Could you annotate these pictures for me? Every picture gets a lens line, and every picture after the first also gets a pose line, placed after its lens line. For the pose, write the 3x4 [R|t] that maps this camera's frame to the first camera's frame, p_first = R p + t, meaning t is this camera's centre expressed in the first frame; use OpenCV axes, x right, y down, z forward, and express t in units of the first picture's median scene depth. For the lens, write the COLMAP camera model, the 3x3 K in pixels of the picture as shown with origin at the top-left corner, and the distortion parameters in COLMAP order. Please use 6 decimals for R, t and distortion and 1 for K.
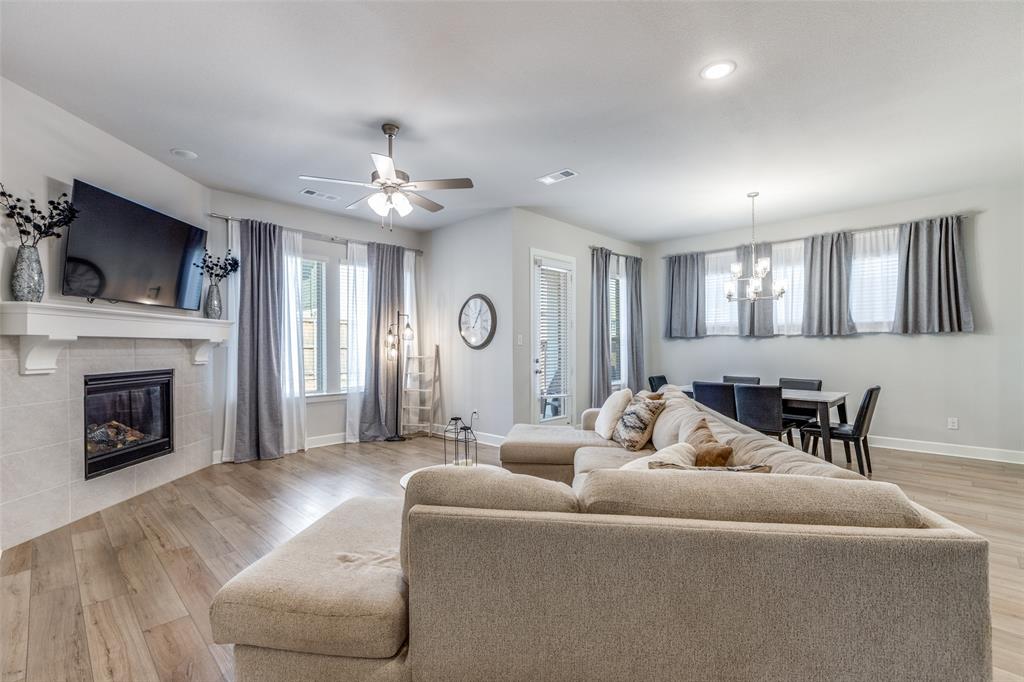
lens RADIAL K [[452.2, 0, 506.2], [0, 452.2, 345.4], [0, 0, 1]] dist [-0.001104, -0.000113]
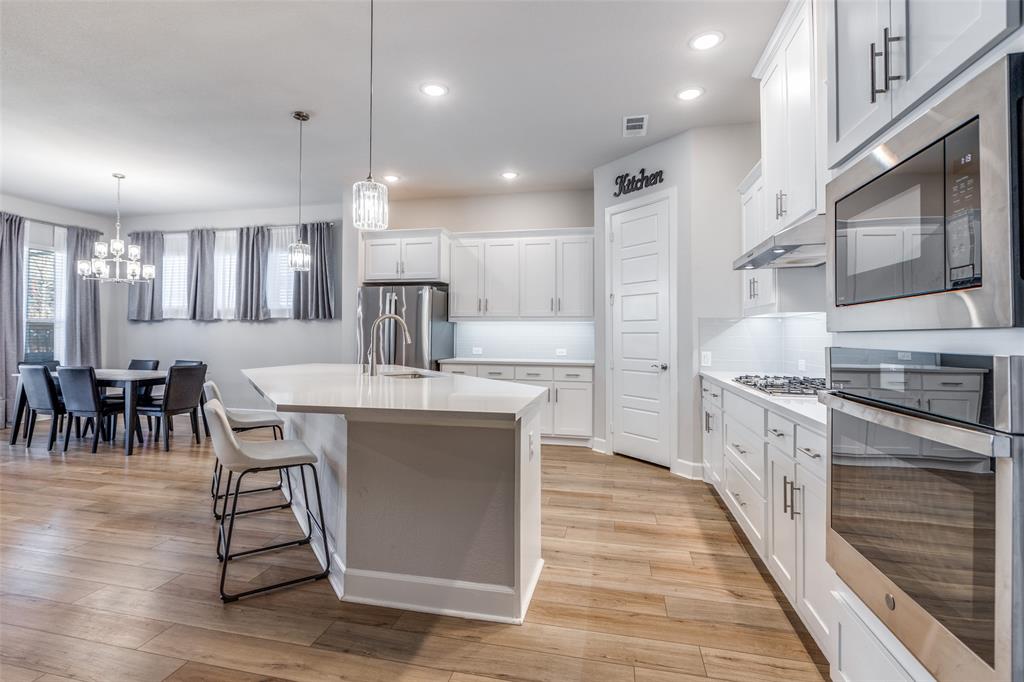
lens RADIAL K [[490.0, 0, 505.8], [0, 490.0, 329.7], [0, 0, 1]] dist [-0.012209, -0.000589]
pose [[0.850939, 0.014382, 0.525068, 0.667260], [-0.008987, 0.999877, -0.012823, 0.010608], [-0.525188, 0.006193, 0.850964, -0.336657]]
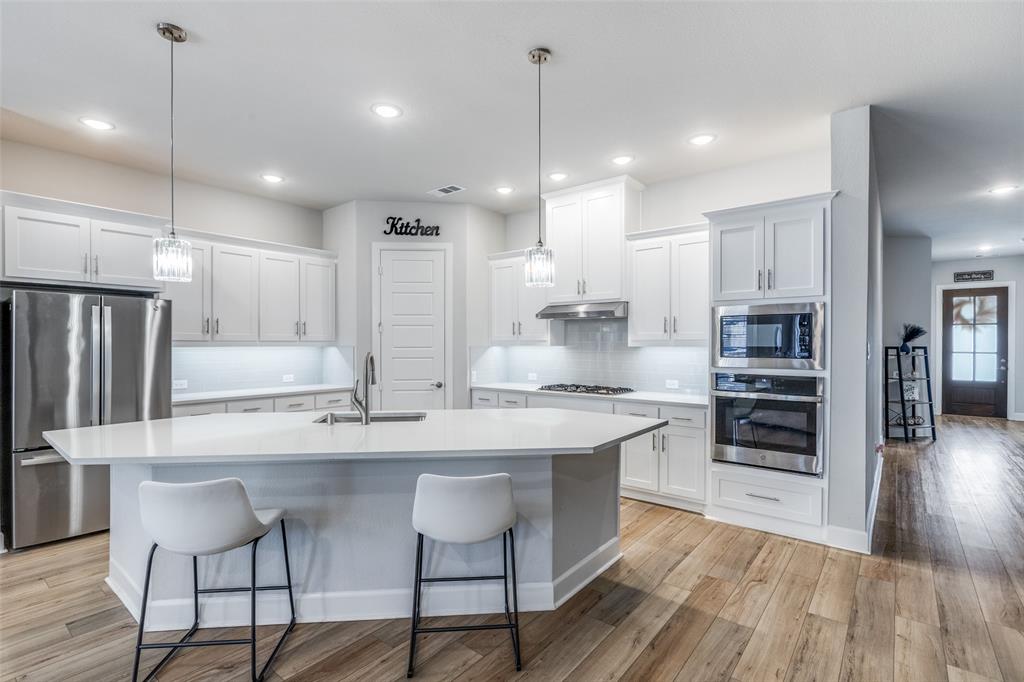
lens RADIAL K [[481.0, 0, 508.3], [0, 481.0, 346.8], [0, 0, 1]] dist [-0.009642, -0.000542]
pose [[-0.095197, -0.004012, 0.995450, 0.313683], [0.001020, 0.999991, 0.004128, -0.023256], [-0.995458, 0.001409, -0.095192, 0.167592]]
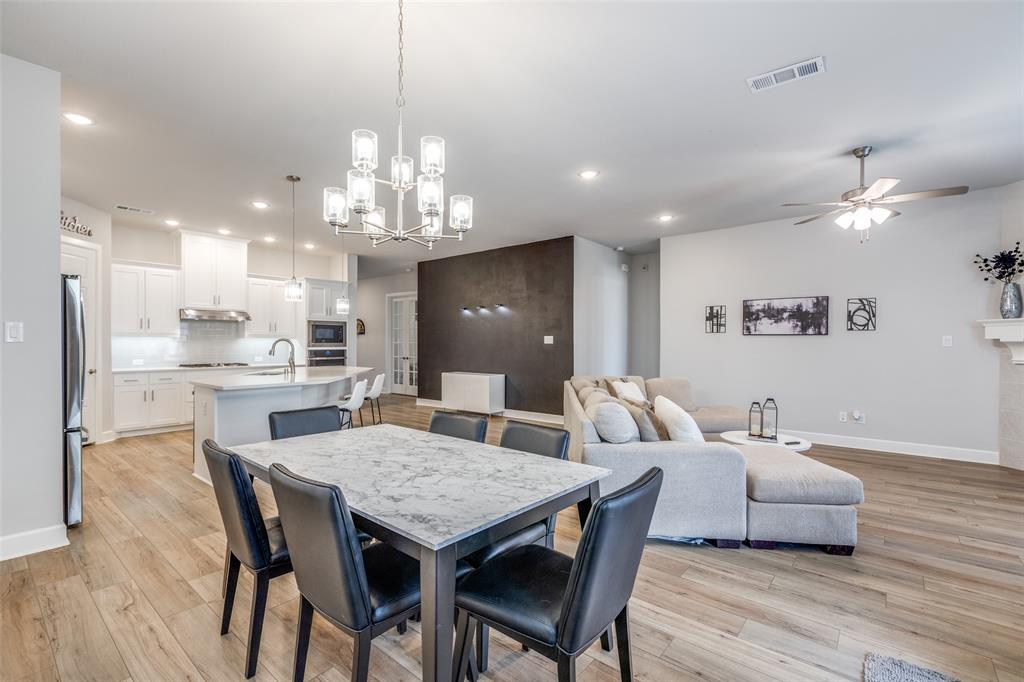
lens RADIAL K [[452.2, 0, 506.2], [0, 452.2, 345.4], [0, 0, 1]] dist [-0.001104, -0.000113]
pose [[-0.997216, 0.001792, -0.074540, 0.447091], [0.001133, 0.999960, 0.008884, -0.008620], [0.074553, 0.008775, -0.997178, 1.311133]]
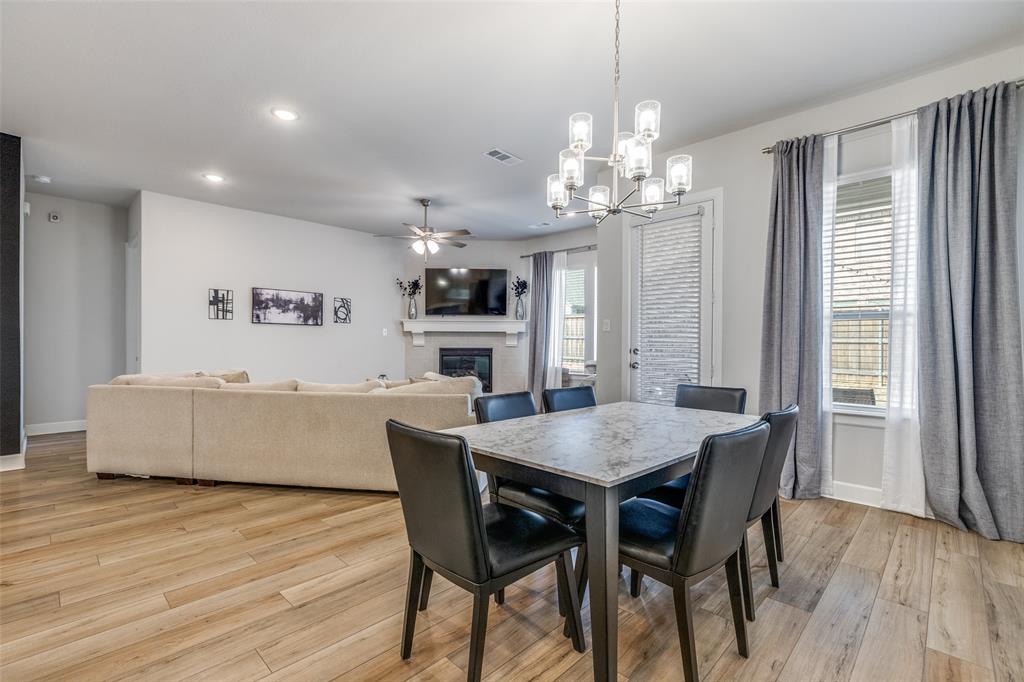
lens RADIAL K [[463.1, 0, 507.3], [0, 463.1, 344.6], [0, 0, 1]] dist [0.003724, 0.000399]
pose [[0.003733, 0.004627, -0.999982, 0.925107], [-0.003957, 0.999982, 0.004613, 0.022537], [0.999985, 0.003940, 0.003751, 0.830191]]
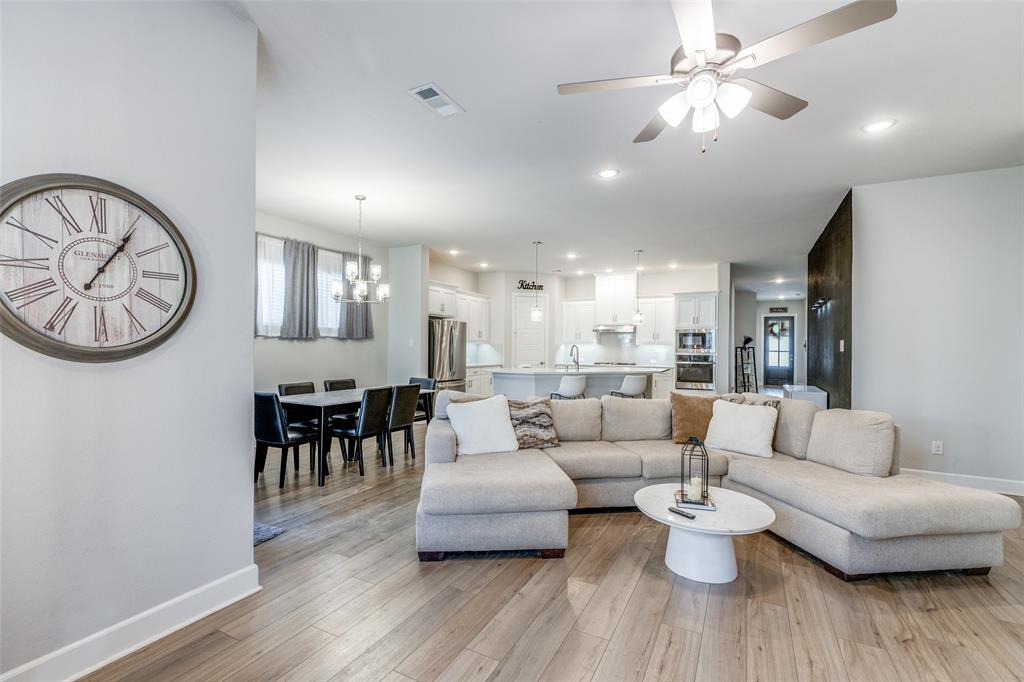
lens RADIAL K [[463.1, 0, 507.3], [0, 463.1, 344.6], [0, 0, 1]] dist [0.003724, 0.000399]
pose [[-0.297425, 0.004971, 0.954732, -0.498795], [-0.006941, 0.999949, -0.007369, -0.002825], [-0.954720, -0.008819, -0.297375, 0.931804]]
